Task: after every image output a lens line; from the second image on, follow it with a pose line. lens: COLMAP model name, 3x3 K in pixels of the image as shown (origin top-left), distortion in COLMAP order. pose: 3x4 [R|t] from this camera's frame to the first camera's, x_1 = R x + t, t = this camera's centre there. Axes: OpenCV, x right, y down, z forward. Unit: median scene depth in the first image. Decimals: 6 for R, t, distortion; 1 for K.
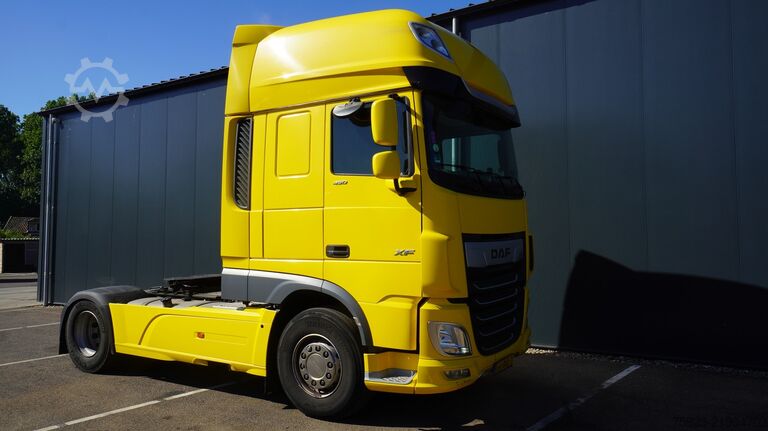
lens RADIAL K [[610.1, 0, 383.7], [0, 610.1, 215.8], [0, 0, 1]] dist [0.011601, 0.002342]
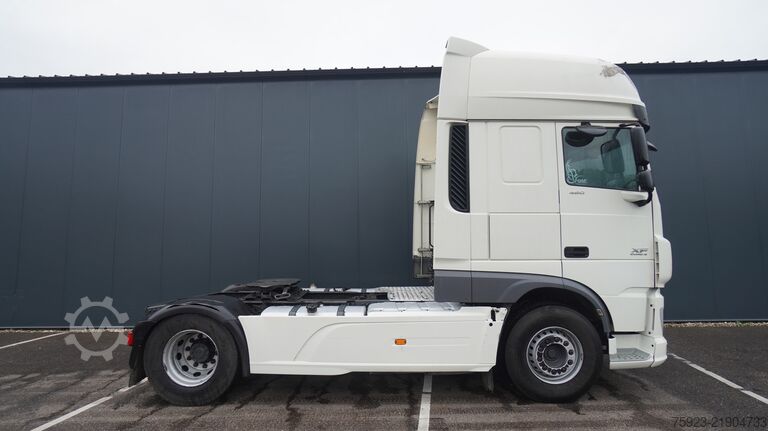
lens RADIAL K [[501.6, 0, 384.2], [0, 501.6, 187.1], [0, 0, 1]] dist [-0.051102, -0.001254]
pose [[0.832395, 0.068285, 0.549960, -0.824080], [-0.027278, 0.996225, -0.082408, 0.021717], [-0.553512, 0.053595, 0.831115, 0.384006]]
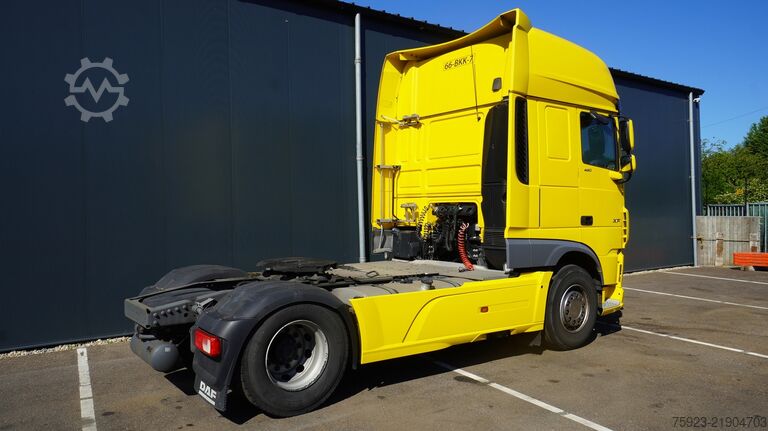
lens RADIAL K [[572.5, 0, 388.1], [0, 572.5, 215.9], [0, 0, 1]] dist [0.012296, 0.002249]
pose [[0.337094, 0.000358, 0.941471, -1.304025], [-0.035020, 0.999313, 0.012159, 0.044068], [-0.940819, -0.037069, 0.336875, 0.906983]]
